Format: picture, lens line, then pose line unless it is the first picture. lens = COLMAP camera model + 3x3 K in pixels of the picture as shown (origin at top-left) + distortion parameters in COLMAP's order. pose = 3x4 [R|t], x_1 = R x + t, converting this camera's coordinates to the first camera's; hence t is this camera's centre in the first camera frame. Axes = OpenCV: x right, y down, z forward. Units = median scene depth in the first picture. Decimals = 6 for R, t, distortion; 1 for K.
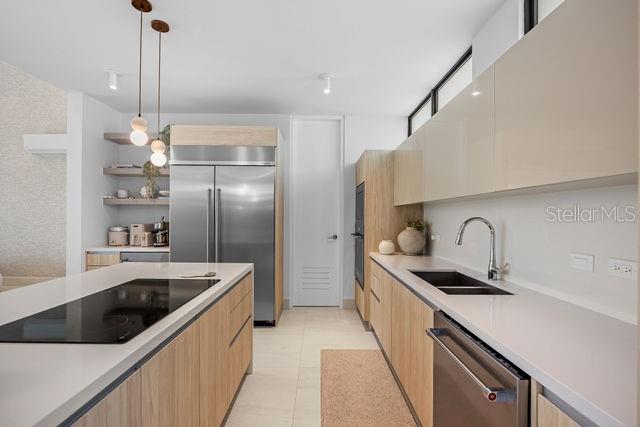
lens RADIAL K [[288.3, 0, 322.4], [0, 288.3, 215.2], [0, 0, 1]] dist [-0.016964, -0.000524]
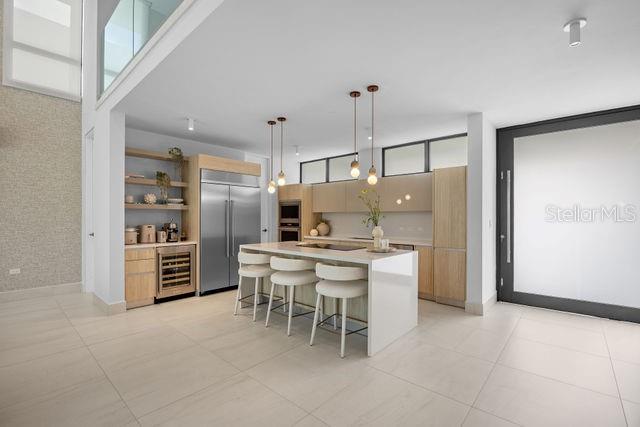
lens RADIAL K [[283.9, 0, 319.8], [0, 283.9, 216.8], [0, 0, 1]] dist [-0.013505, 0.000057]
pose [[0.678388, -0.002868, 0.734698, -1.155601], [-0.000895, 0.999988, 0.004731, -0.011492], [-0.734703, -0.003867, 0.678378, -0.377749]]
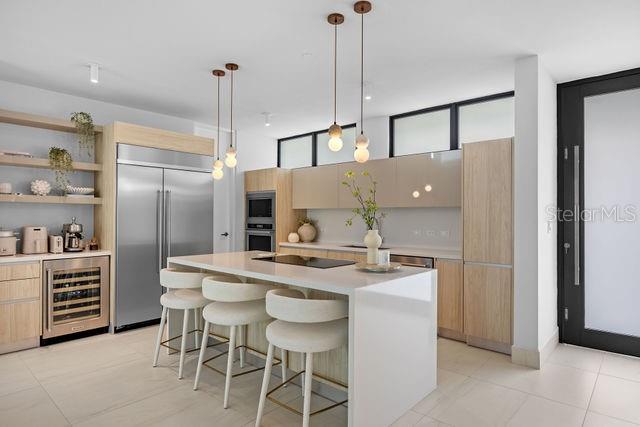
lens RADIAL K [[363.0, 0, 320.8], [0, 363.0, 213.4], [0, 0, 1]] dist [-0.002729, -0.001660]
pose [[0.679289, 0.002732, 0.733866, -0.951699], [-0.003166, 0.999995, -0.000793, -0.009412], [-0.733864, -0.001785, 0.679294, -0.313020]]
